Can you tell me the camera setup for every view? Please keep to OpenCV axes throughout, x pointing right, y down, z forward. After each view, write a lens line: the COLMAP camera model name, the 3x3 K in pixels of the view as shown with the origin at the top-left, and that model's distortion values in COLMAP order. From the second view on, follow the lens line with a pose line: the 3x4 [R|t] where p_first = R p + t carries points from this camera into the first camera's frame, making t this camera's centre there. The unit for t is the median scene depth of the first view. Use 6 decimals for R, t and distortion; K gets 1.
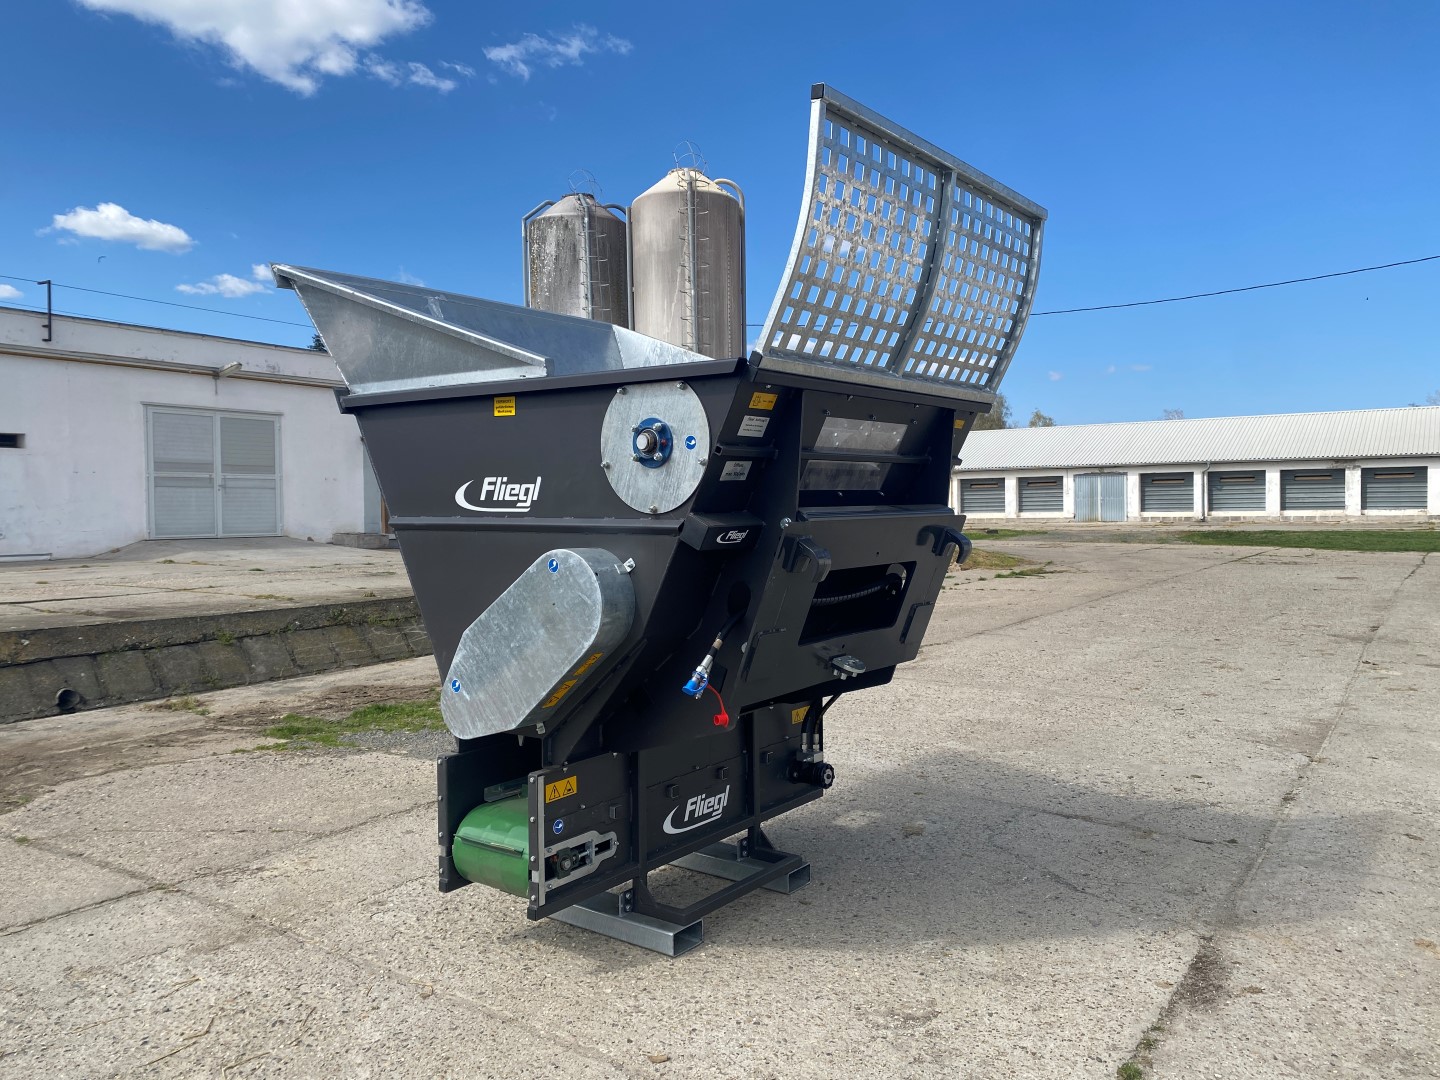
lens RADIAL K [[1095.0, 0, 732.2], [0, 1095.0, 540.1], [0, 0, 1]] dist [0.050931, -0.052849]
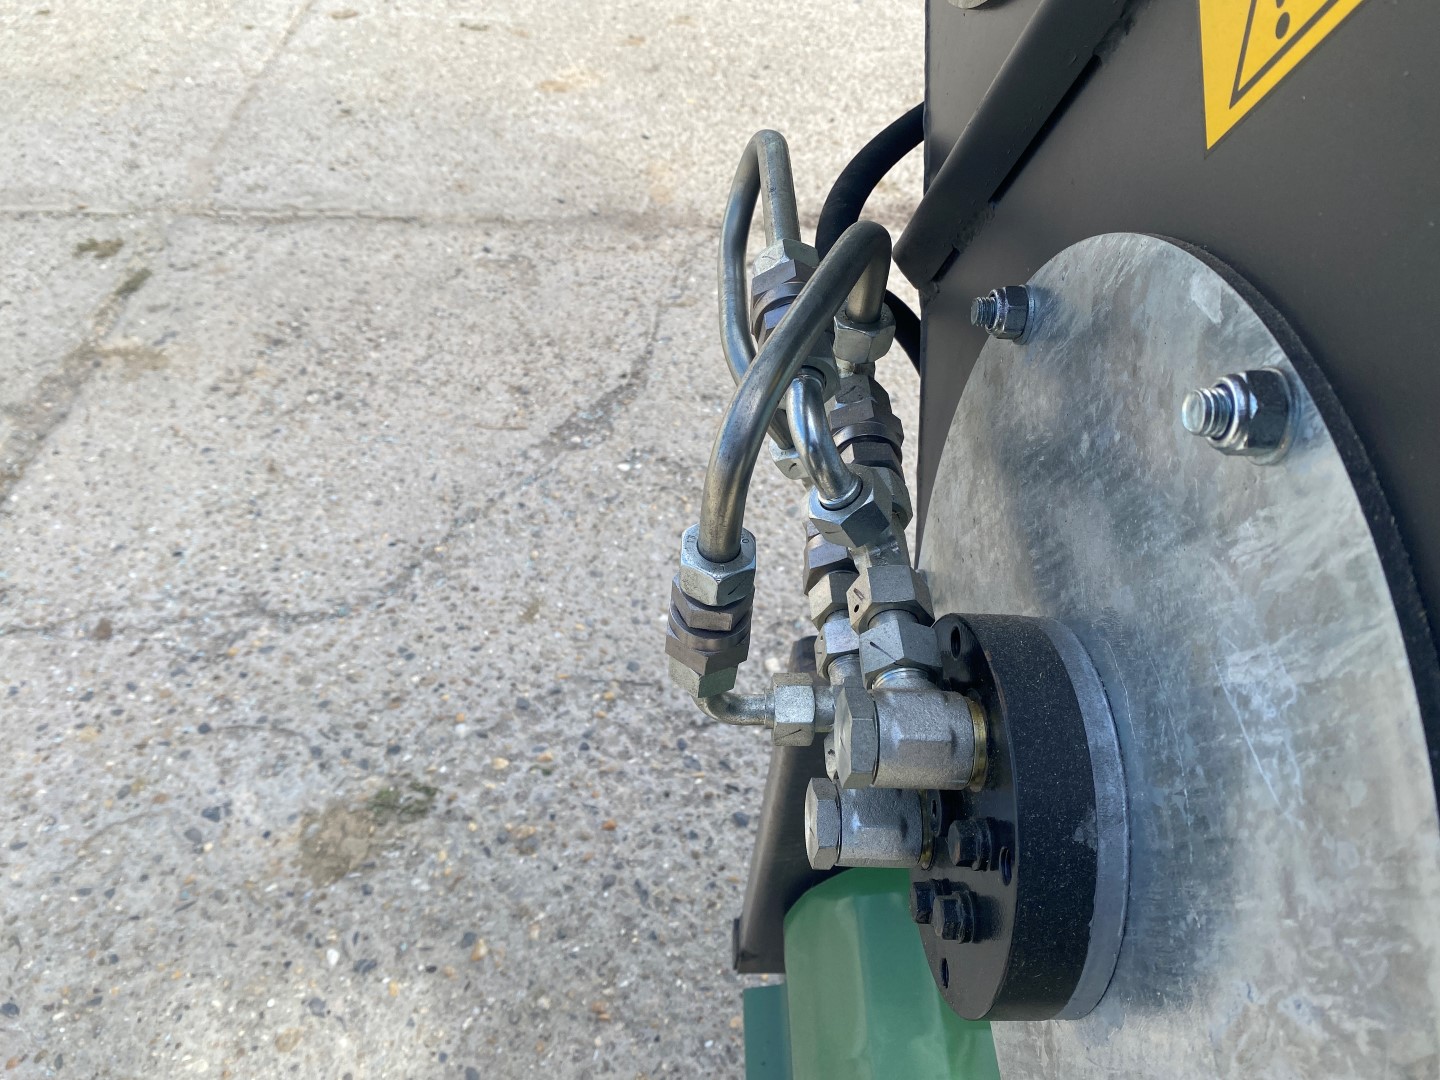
lens RADIAL K [[1104.7, 0, 723.7], [0, 1104.7, 538.4], [0, 0, 1]] dist [0.074345, -0.204380]
pose [[-0.614907, -0.606200, 0.504392, 0.022995], [-0.040255, 0.662900, 0.747625, 0.019154], [-0.787572, 0.439415, -0.432024, 1.244692]]
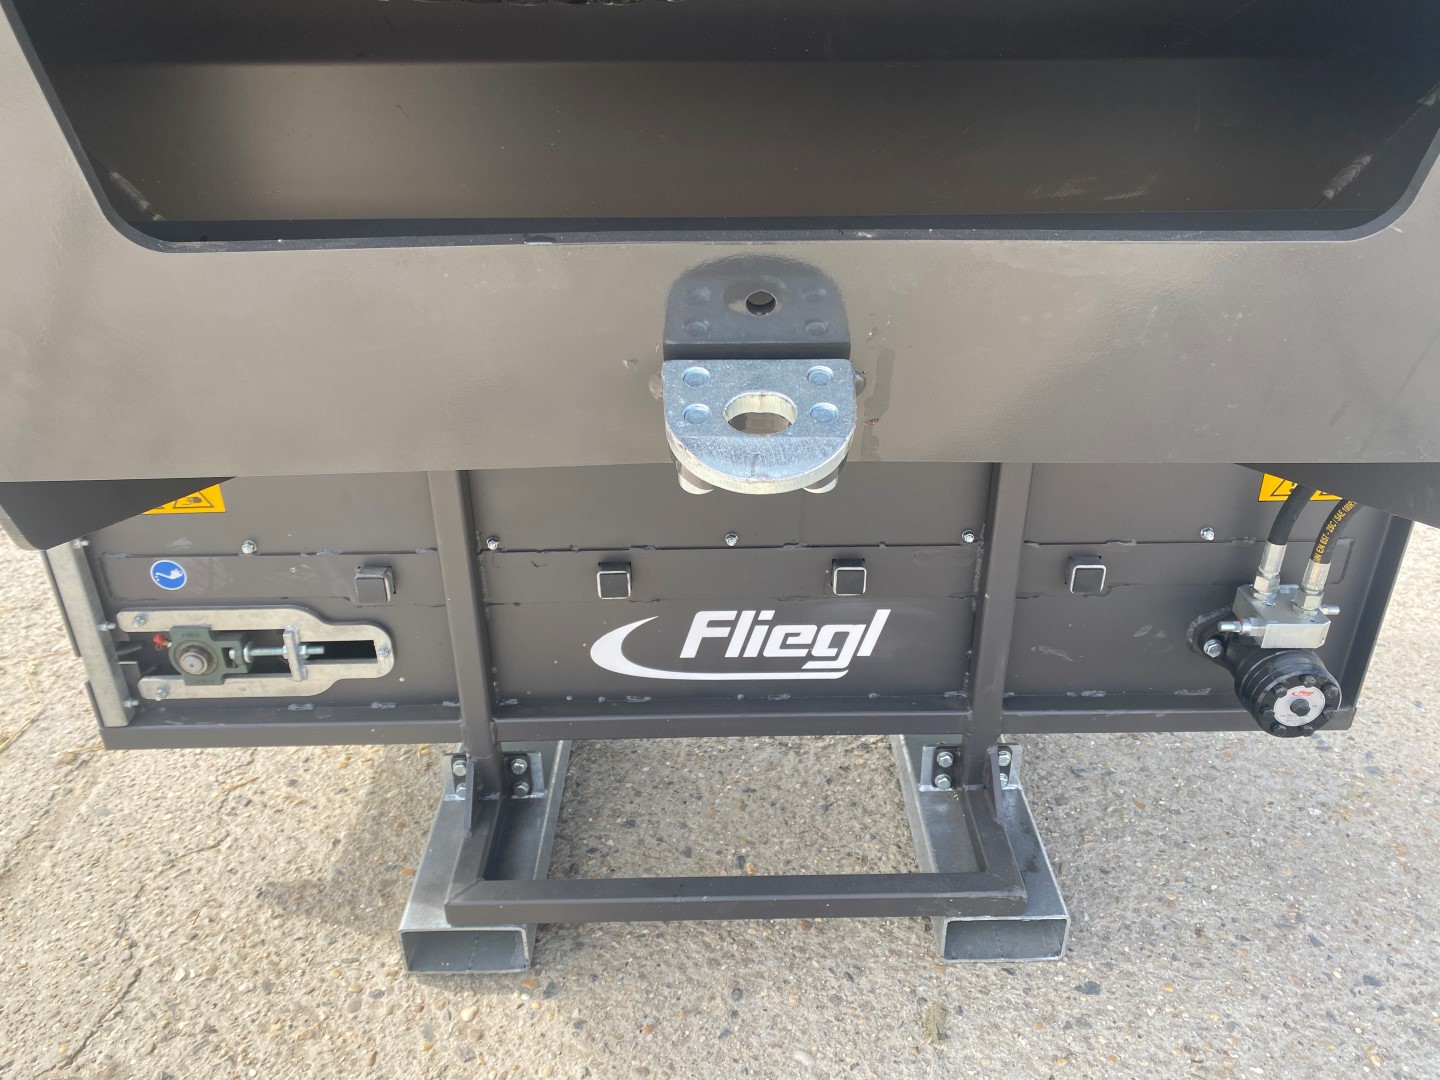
lens RADIAL K [[1114.0, 0, 730.5], [0, 1114.0, 517.9], [0, 0, 1]] dist [0.014704, -0.006139]
pose [[0.609196, 0.373162, -0.699736, 0.208043], [-0.031140, 0.892945, 0.449088, 0.046748], [0.792408, -0.251793, 0.555599, 0.813605]]
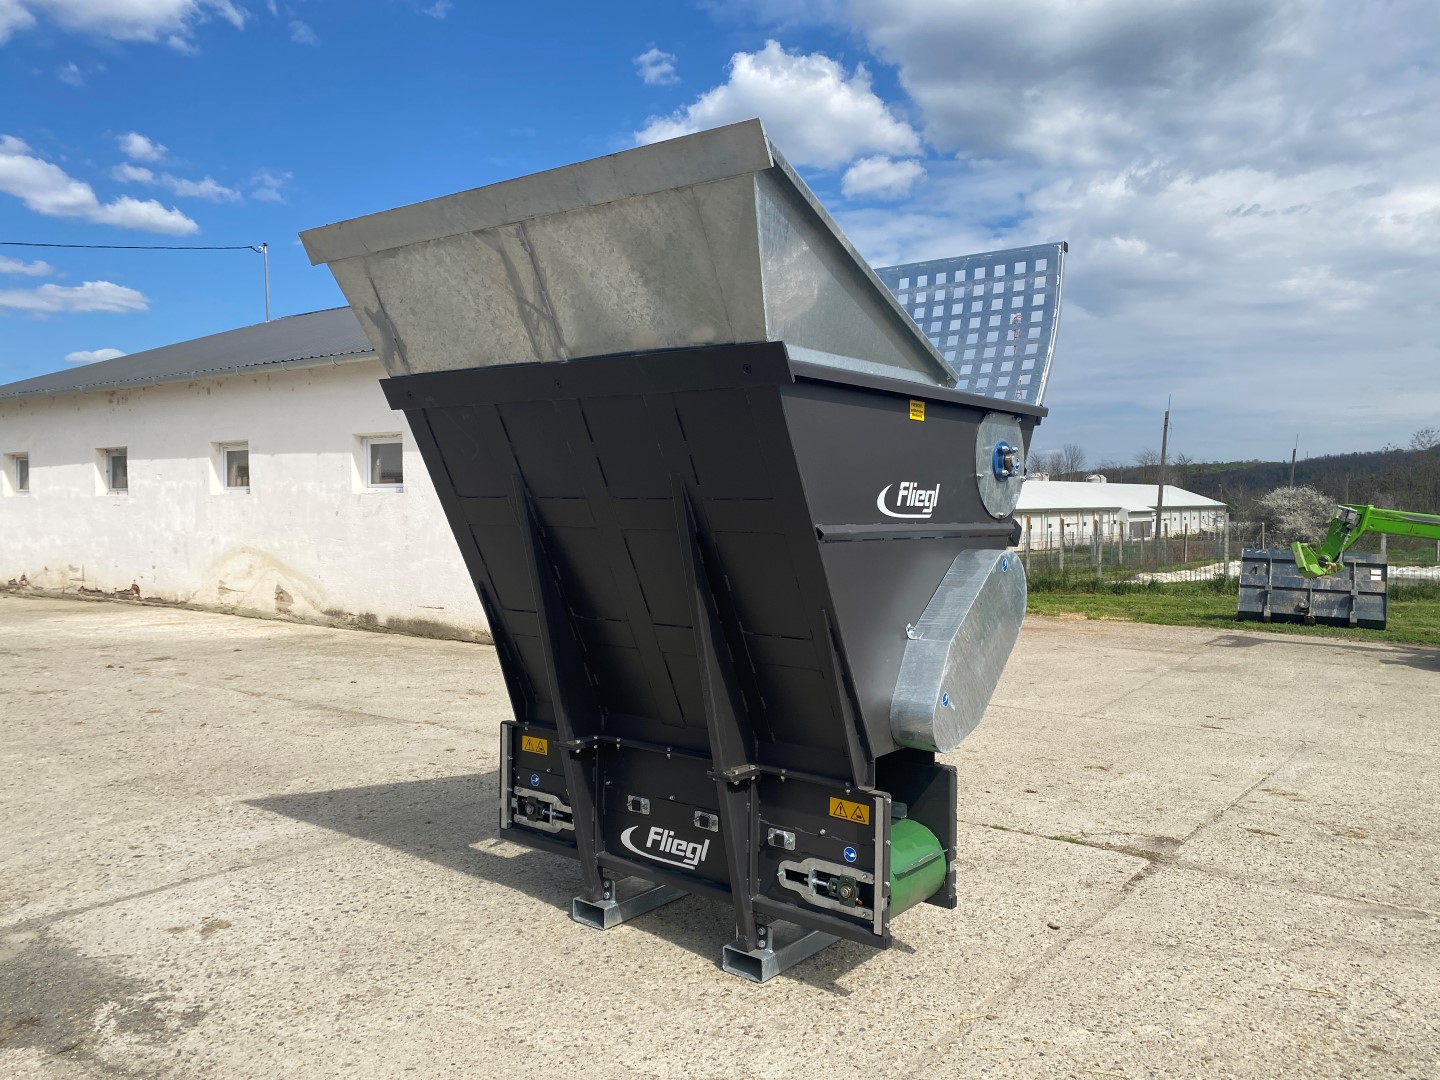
lens RADIAL K [[1106.0, 0, 729.0], [0, 1106.0, 533.4], [0, 0, 1]] dist [0.013976, -0.006929]
pose [[0.027089, -0.017995, 0.999471, -1.031809], [0.028332, 0.999450, 0.017226, -0.029255], [-0.999231, 0.027850, 0.027583, 0.984457]]
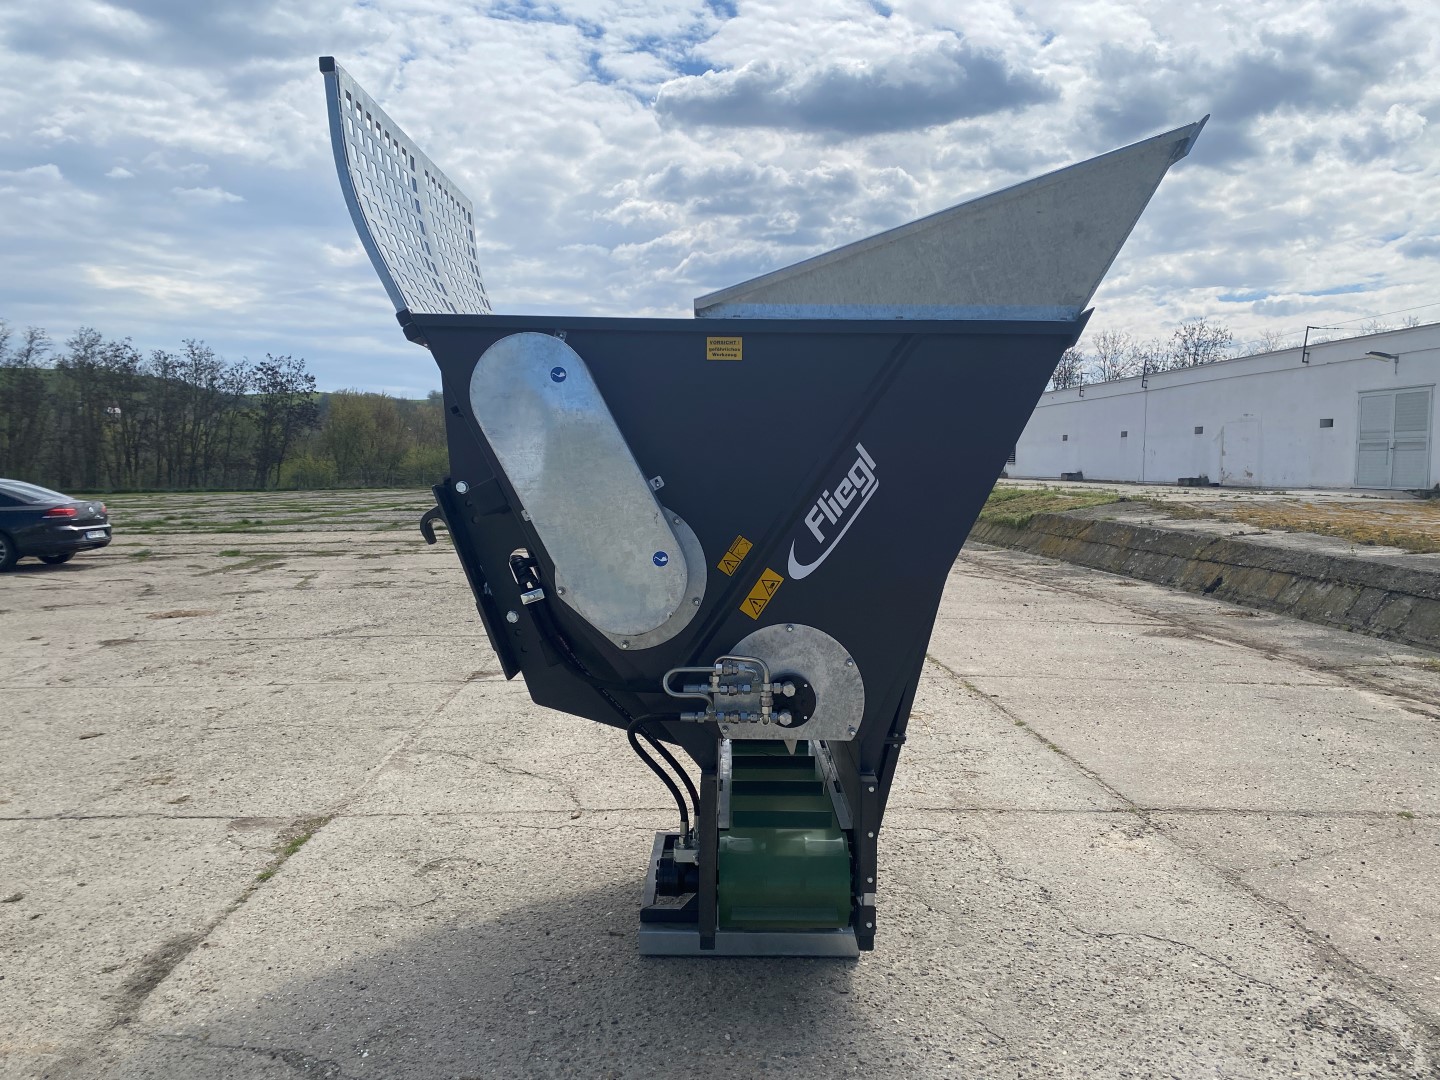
lens RADIAL K [[1098.2, 0, 737.1], [0, 1098.2, 534.8], [0, 0, 1]] dist [0.042770, -0.045199]
pose [[-0.802073, 0.039747, -0.595902, 0.499191], [-0.021916, 0.995152, 0.095876, -0.067922], [0.596823, 0.089959, -0.797314, 1.738965]]
